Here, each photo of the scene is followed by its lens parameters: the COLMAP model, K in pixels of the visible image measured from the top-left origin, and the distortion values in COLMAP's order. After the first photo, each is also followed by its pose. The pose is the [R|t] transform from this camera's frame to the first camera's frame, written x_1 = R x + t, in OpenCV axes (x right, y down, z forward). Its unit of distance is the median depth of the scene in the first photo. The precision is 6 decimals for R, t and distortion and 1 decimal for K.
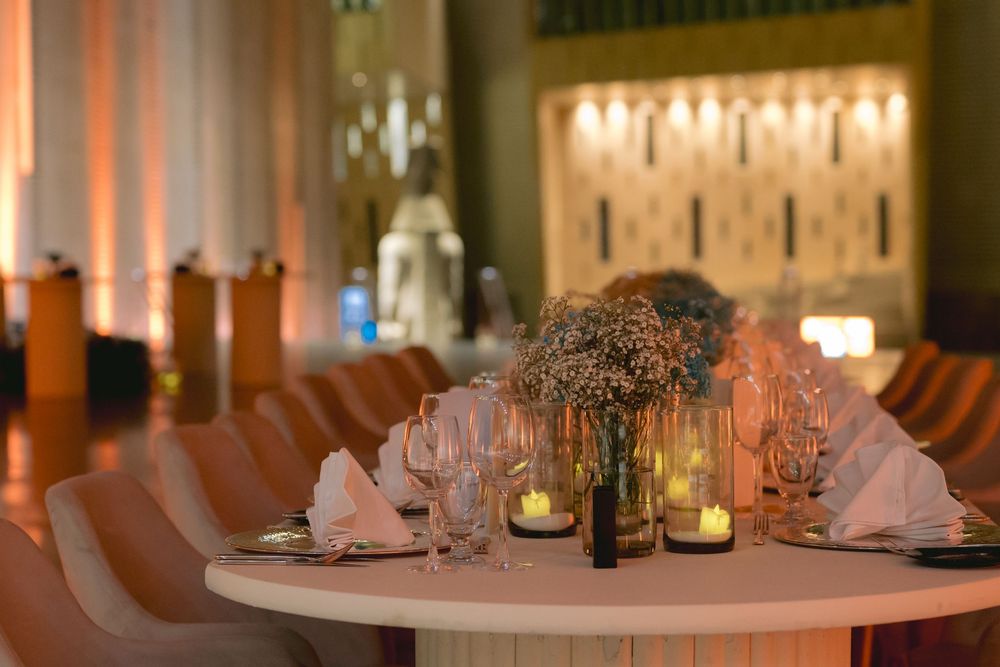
lens RADIAL K [[2208.5, 0, 500.1], [0, 2208.5, 336.1], [0, 0, 1]] dist [-0.037106, 0.000000]
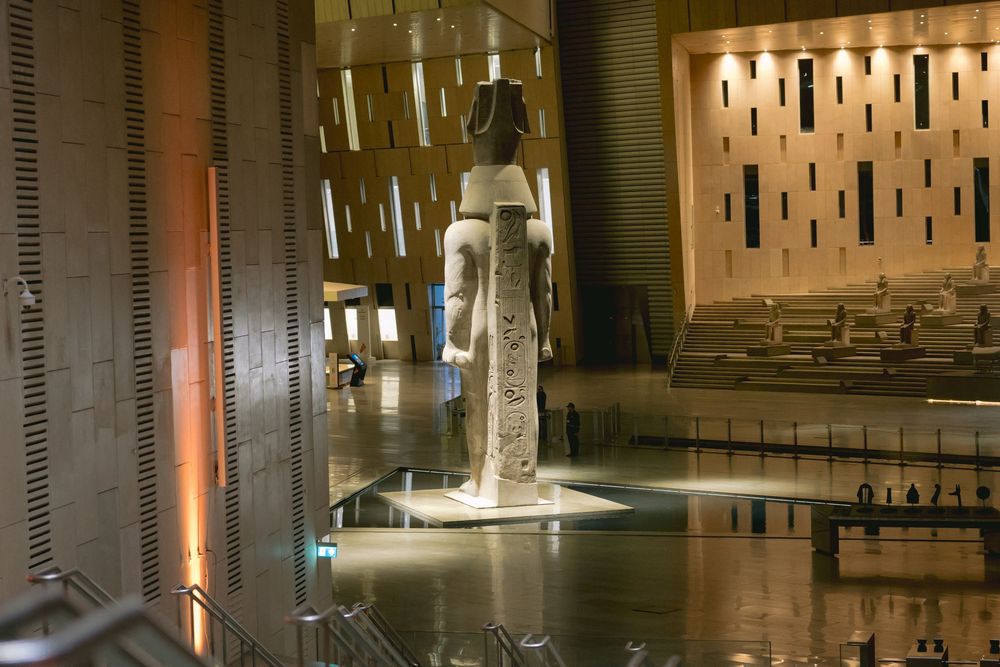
lens RADIAL K [[2208.5, 0, 499.2], [0, 2208.5, 339.4], [0, 0, 1]] dist [-0.037106, 0.000000]
pose [[0.998045, -0.010567, -0.061598, 0.004000], [0.011207, 0.999887, 0.010058, -0.008551], [0.061485, -0.010729, 0.998050, 0.183259]]
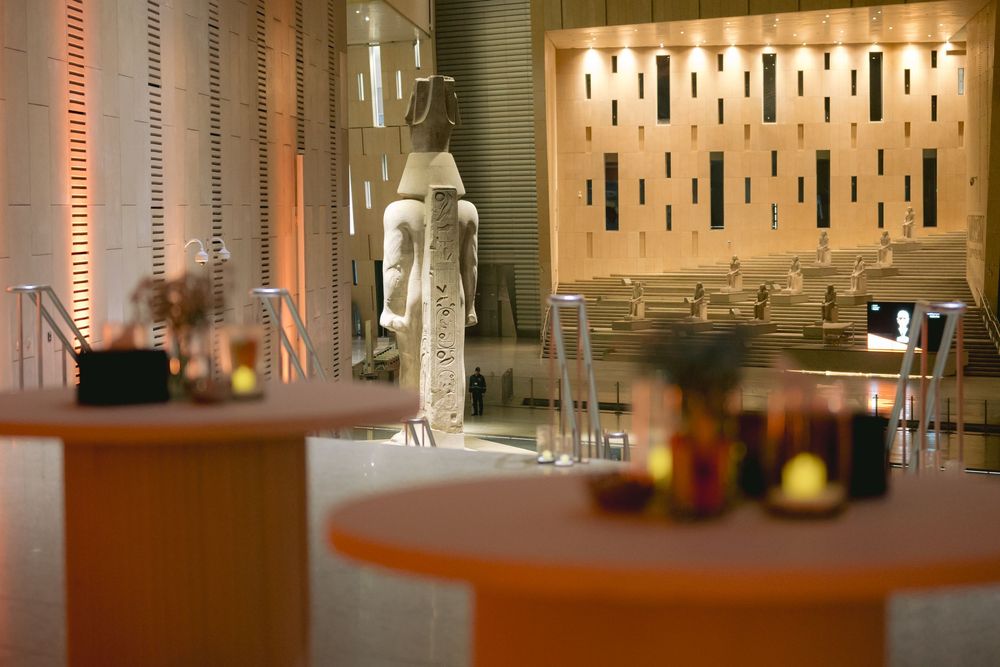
lens RADIAL K [[2208.5, 0, 502.6], [0, 2208.5, 326.8], [0, 0, 1]] dist [-0.037106, 0.000000]
pose [[0.999677, -0.000334, 0.025413, -0.018349], [0.000010, 0.999919, 0.012736, -0.006004], [-0.025415, -0.012731, 0.999596, 0.128043]]
